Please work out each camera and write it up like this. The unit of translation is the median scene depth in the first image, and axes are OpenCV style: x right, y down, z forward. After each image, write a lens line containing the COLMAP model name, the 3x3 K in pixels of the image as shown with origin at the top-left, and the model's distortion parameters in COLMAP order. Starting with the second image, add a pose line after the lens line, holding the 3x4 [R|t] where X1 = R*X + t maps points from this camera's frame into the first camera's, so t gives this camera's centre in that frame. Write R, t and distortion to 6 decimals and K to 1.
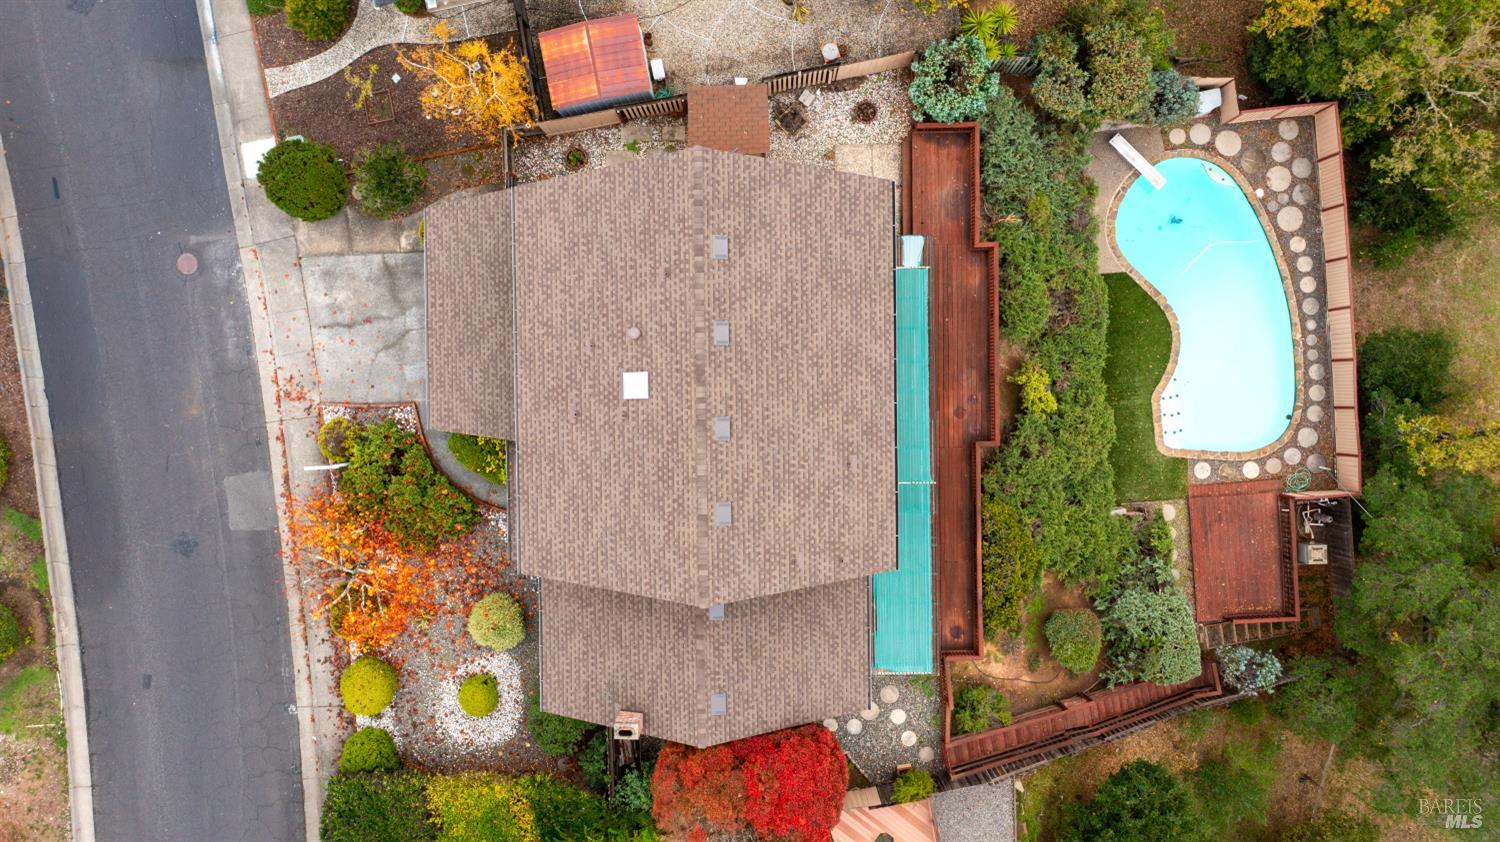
lens RADIAL K [[1179.5, 0, 750.0], [0, 1179.5, 421.0], [0, 0, 1]] dist [-0.021069, -0.004933]
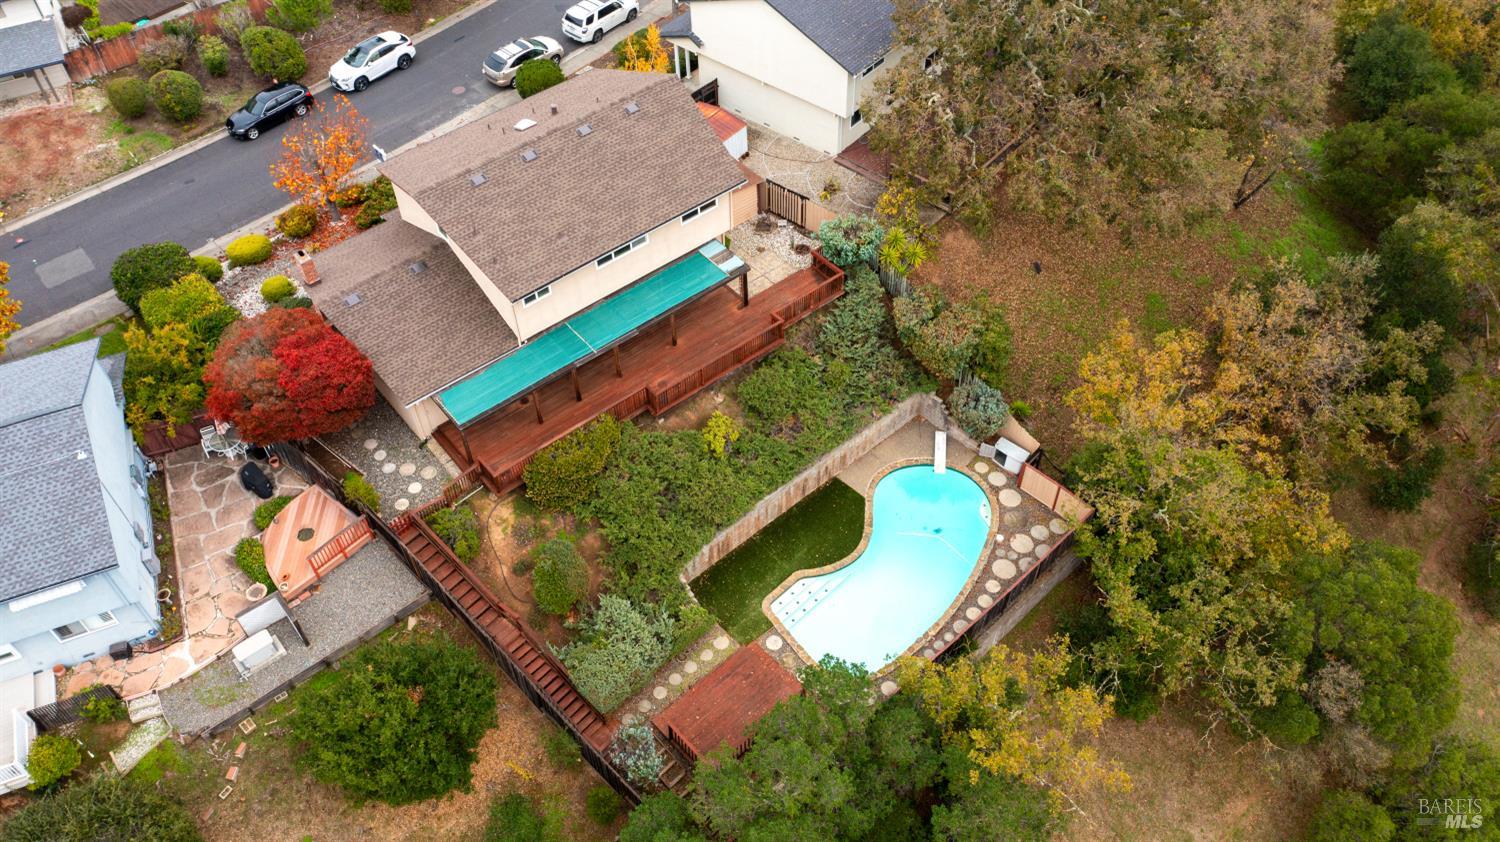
lens RADIAL K [[1179.5, 0, 750.0], [0, 1179.5, 421.0], [0, 0, 1]] dist [-0.021069, -0.004933]
pose [[0.623371, 0.592874, -0.509813, 0.787877], [-0.781789, 0.460355, -0.420570, 0.406159], [-0.014650, 0.660737, 0.750474, 0.096125]]
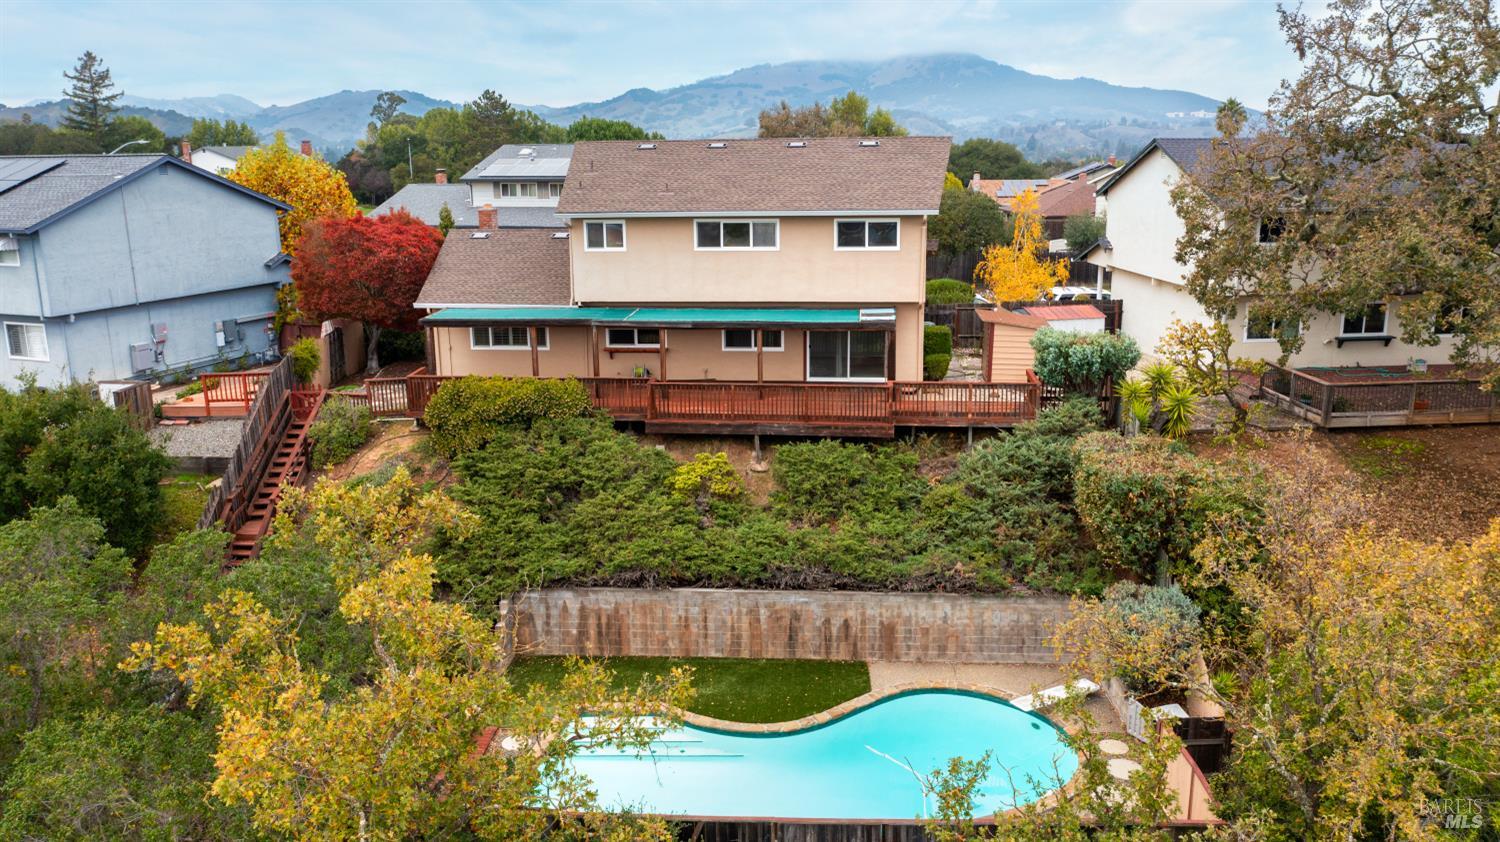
lens RADIAL K [[1179.5, 0, 750.0], [0, 1179.5, 421.0], [0, 0, 1]] dist [-0.021069, -0.004933]
pose [[-0.128417, 0.246660, -0.960556, 0.883119], [-0.991668, -0.021987, 0.126930, -0.157246], [0.010189, 0.968853, 0.247428, 0.743776]]
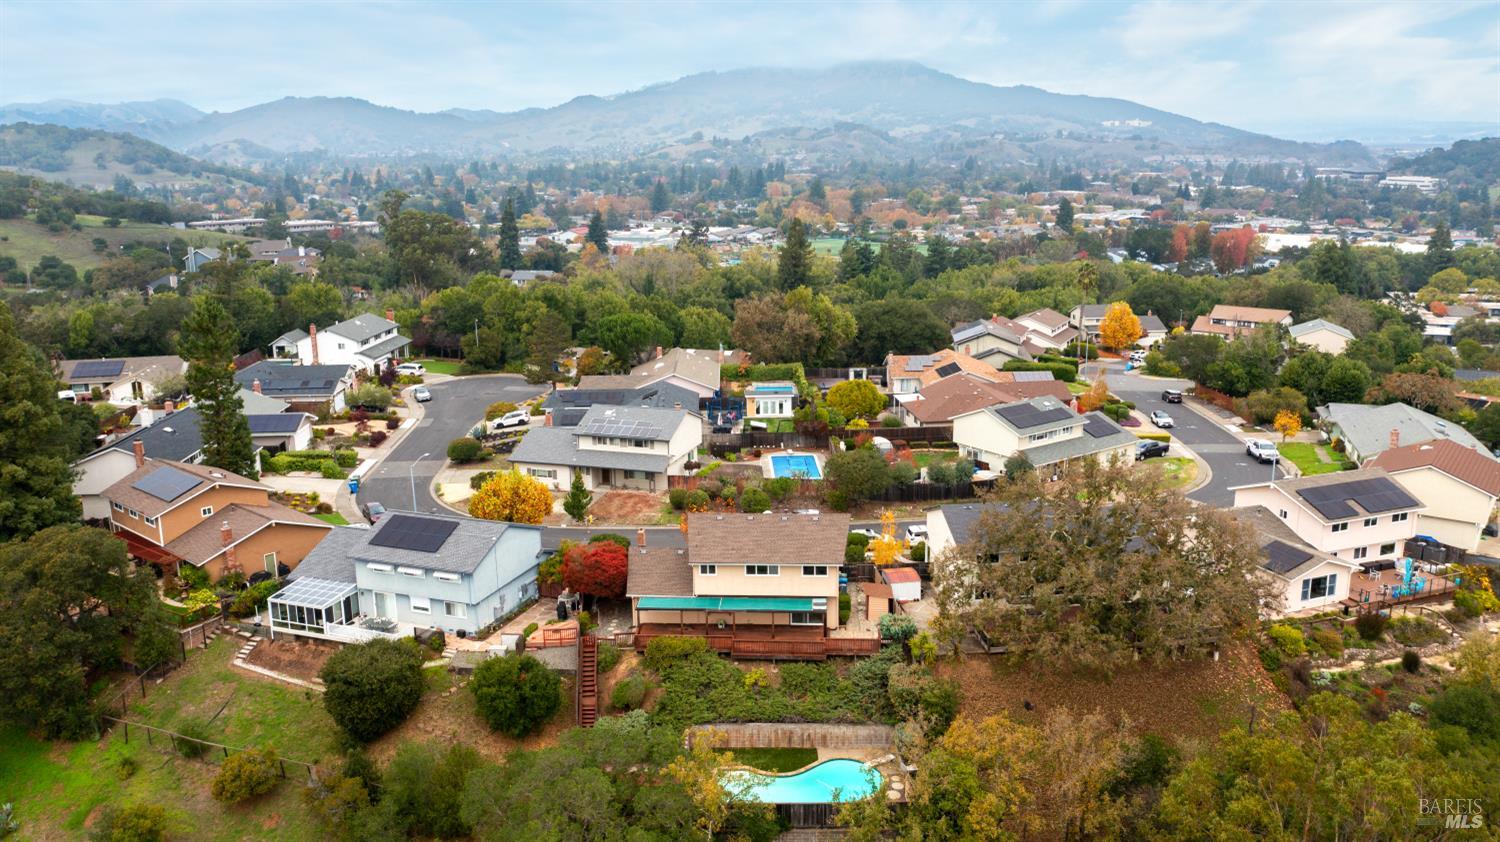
lens RADIAL K [[1179.5, 0, 750.0], [0, 1179.5, 421.0], [0, 0, 1]] dist [-0.021069, -0.004933]
pose [[-0.083284, 0.247852, -0.965212, 1.965728], [-0.996485, -0.011918, 0.082922, -0.184862], [0.009049, 0.968725, 0.247973, 0.065300]]
